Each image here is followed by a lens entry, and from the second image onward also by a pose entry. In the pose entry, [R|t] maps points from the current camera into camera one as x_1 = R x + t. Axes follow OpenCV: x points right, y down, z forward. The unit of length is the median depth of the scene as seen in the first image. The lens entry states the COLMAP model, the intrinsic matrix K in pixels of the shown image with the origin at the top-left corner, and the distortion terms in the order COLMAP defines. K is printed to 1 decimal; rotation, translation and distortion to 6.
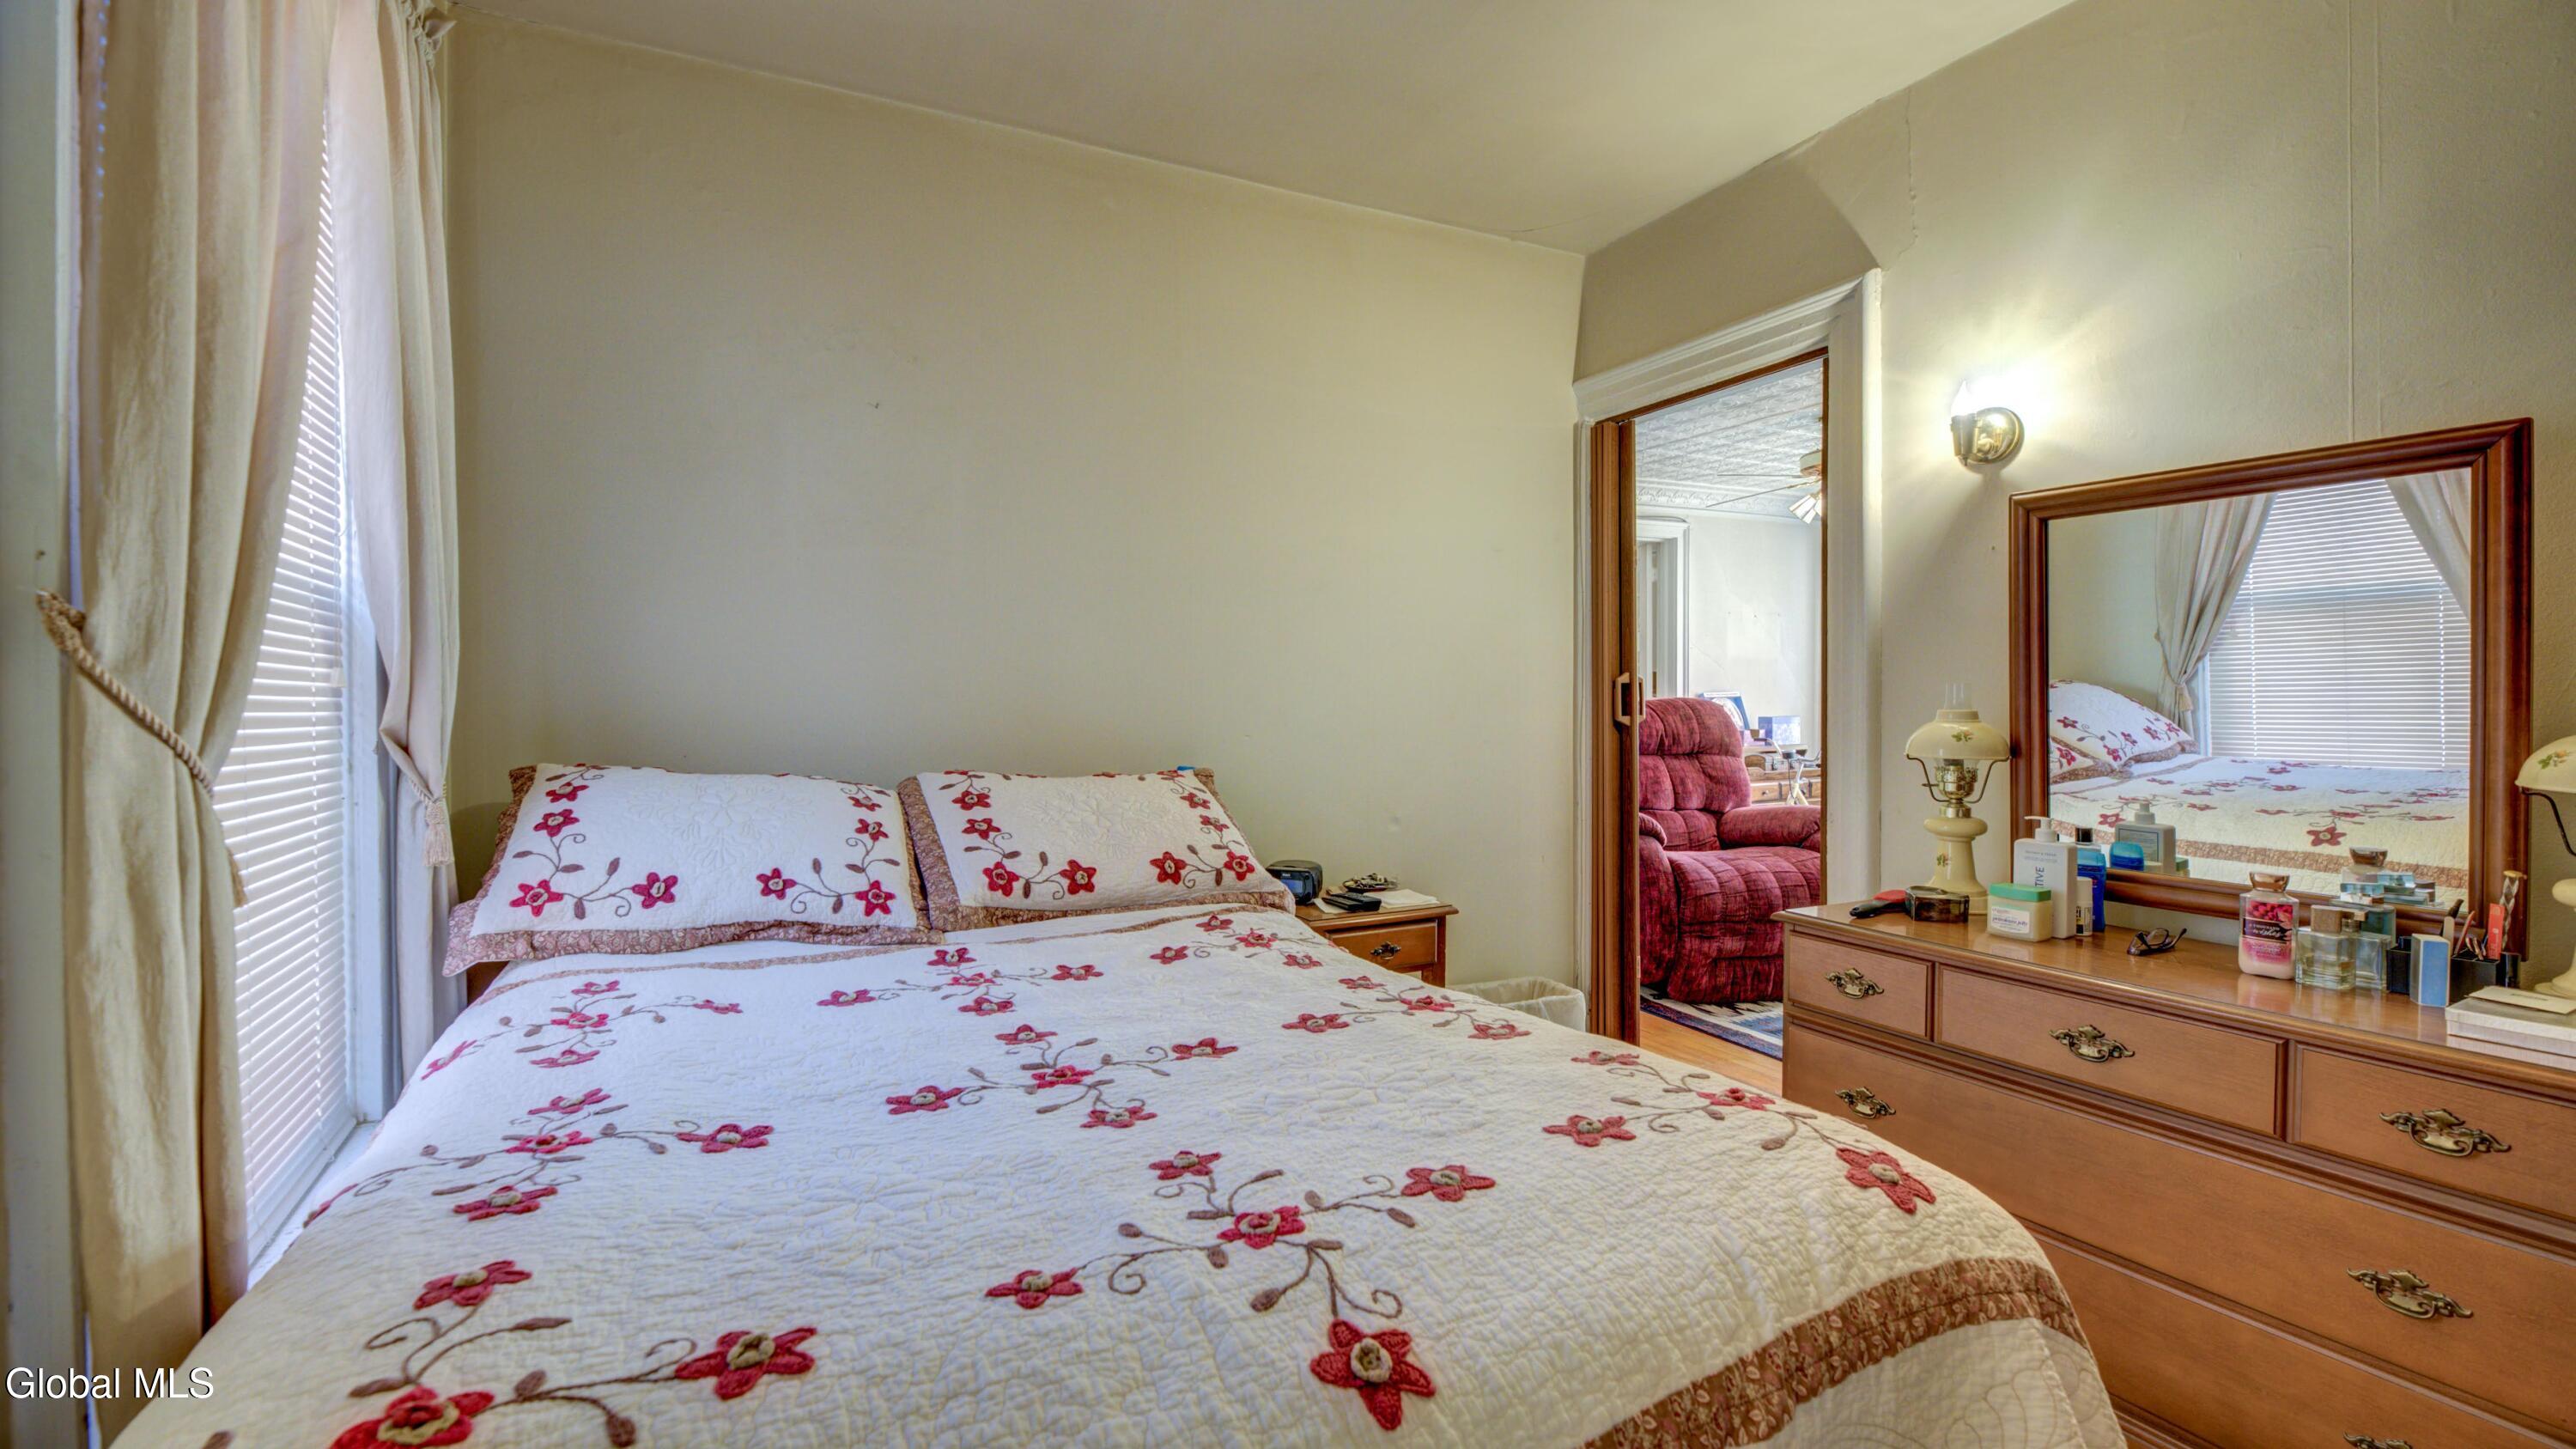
lens RADIAL K [[1050.3, 0, 1278.8], [0, 1050.3, 711.1], [0, 0, 1]] dist [-0.003325, -0.000367]
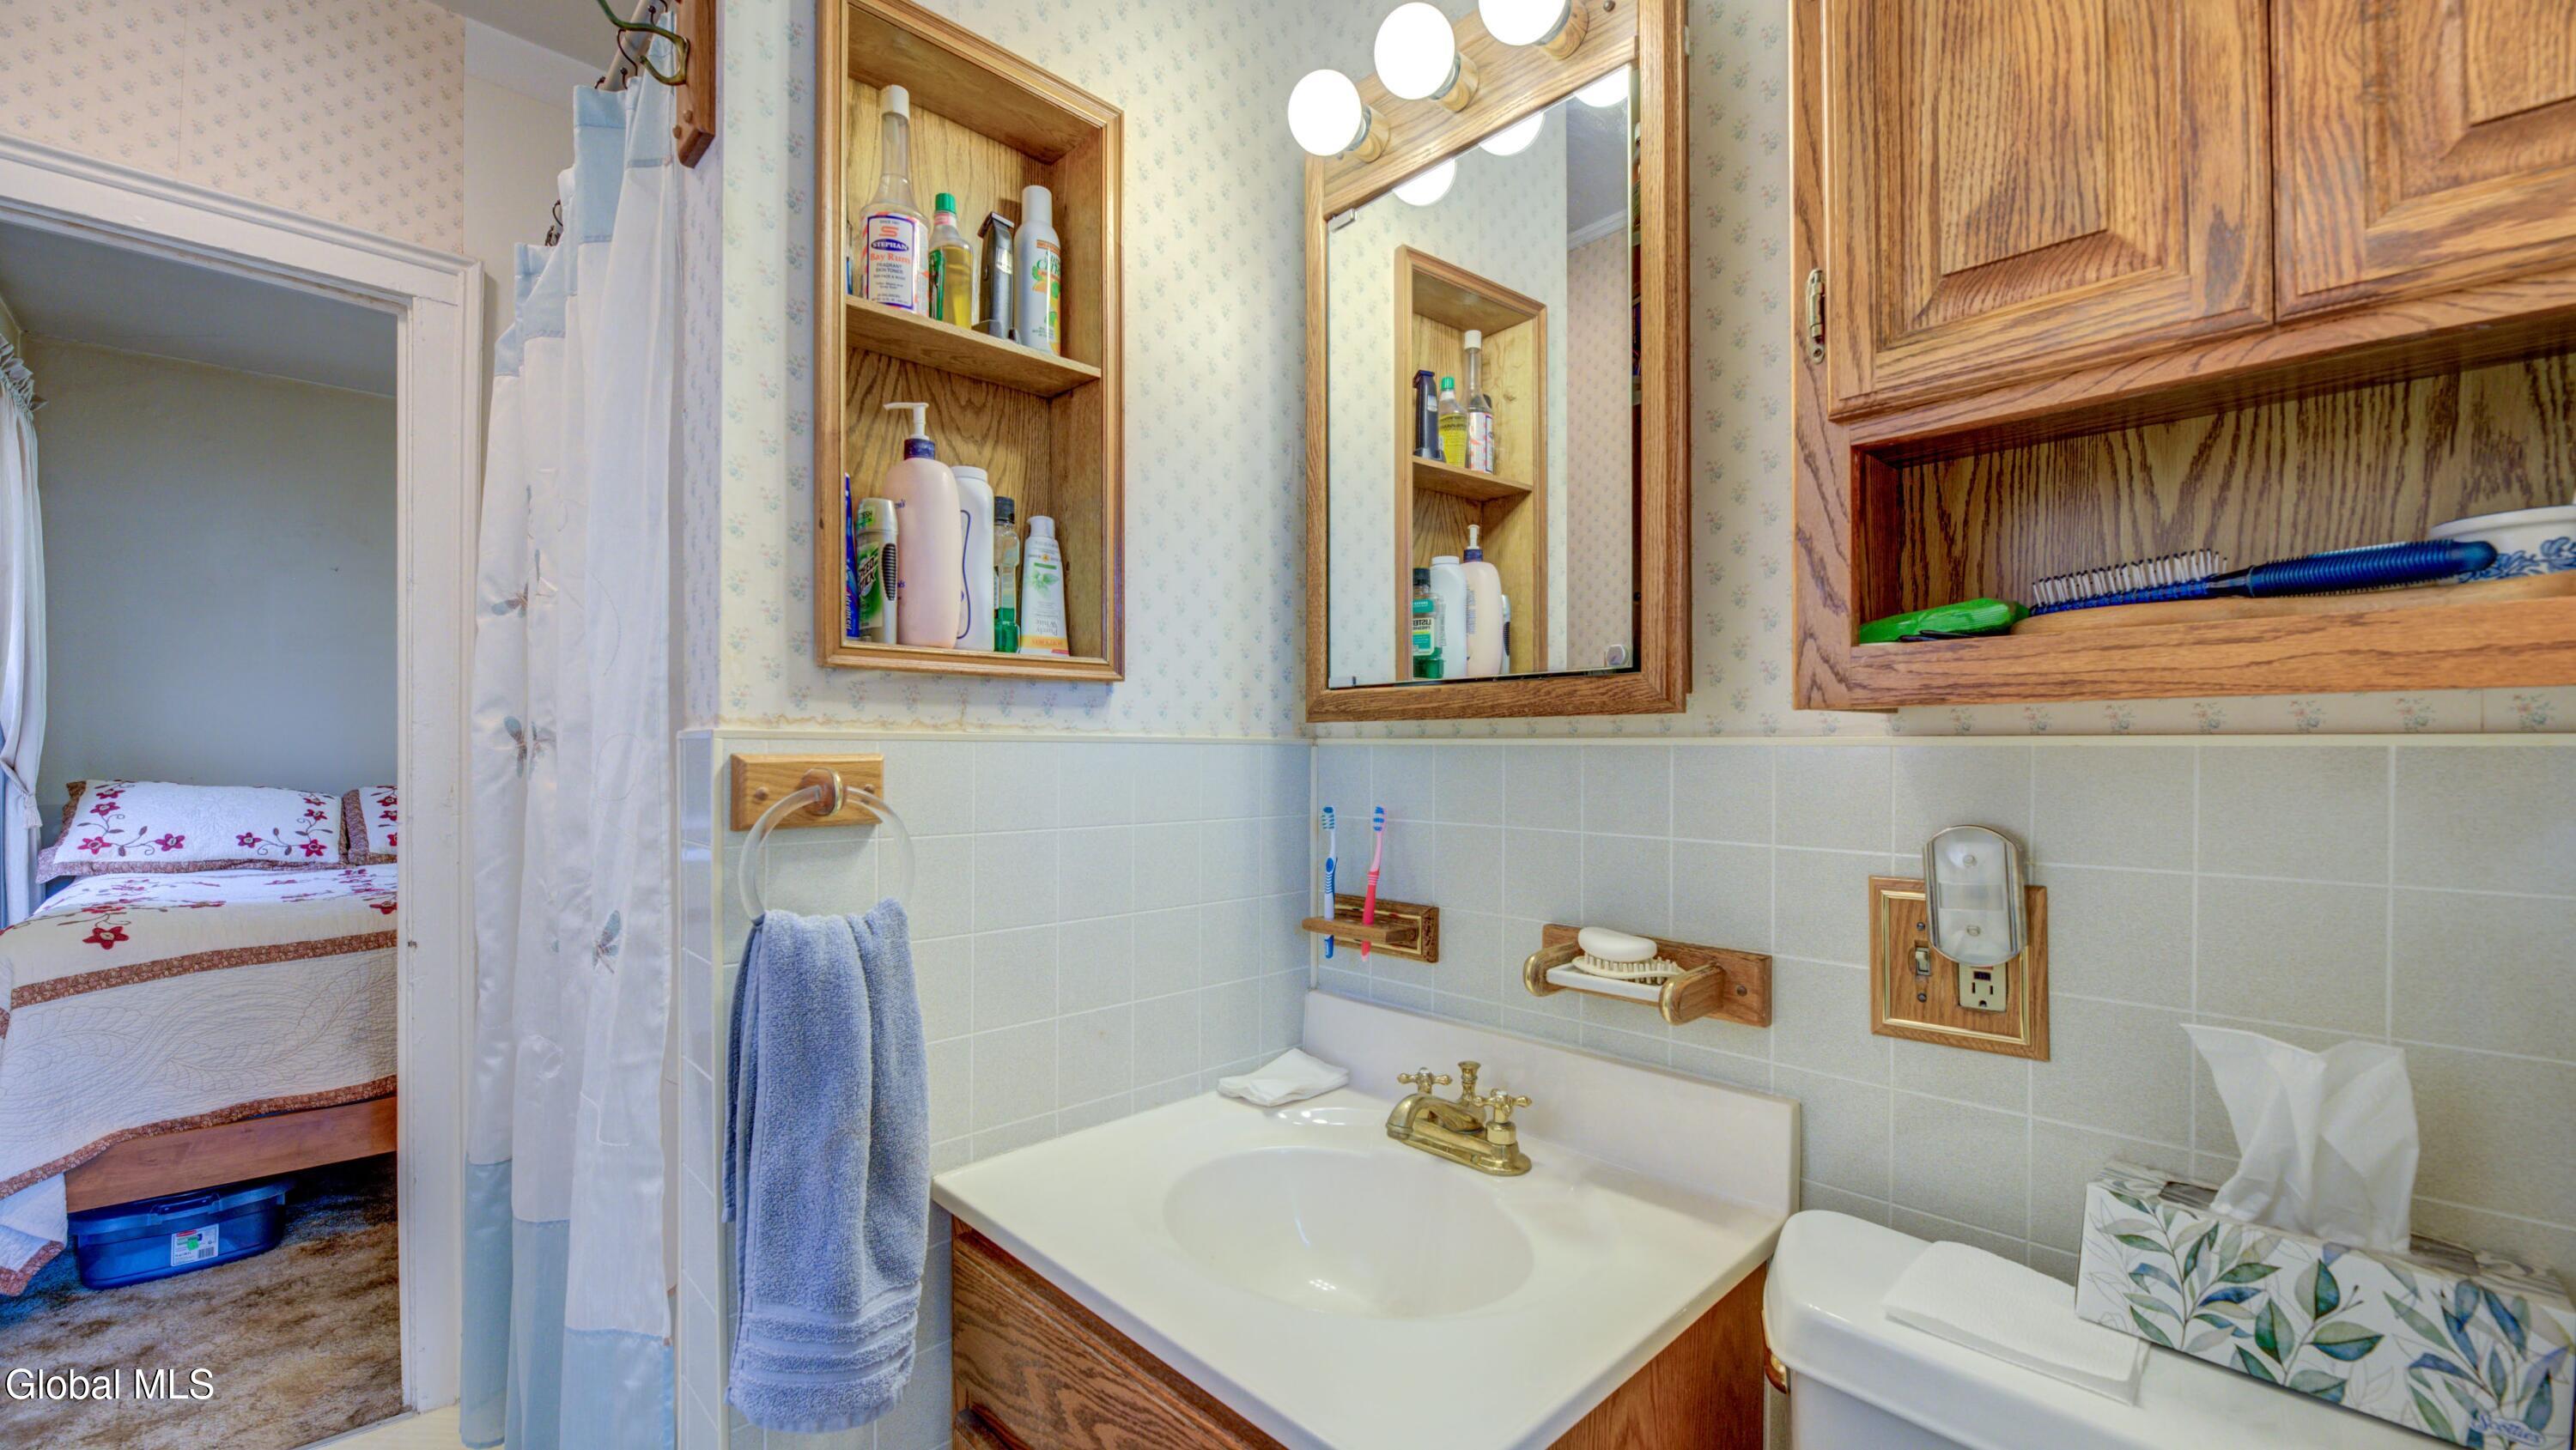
lens RADIAL K [[1050.1, 0, 1298.0], [0, 1050.1, 743.9], [0, 0, 1]] dist [-0.003325, -0.000367]
pose [[0.956465, 0.007494, 0.291750, 0.809239], [-0.002794, 0.999860, -0.016520, 0.013621], [-0.291833, 0.014986, 0.956352, -1.415851]]
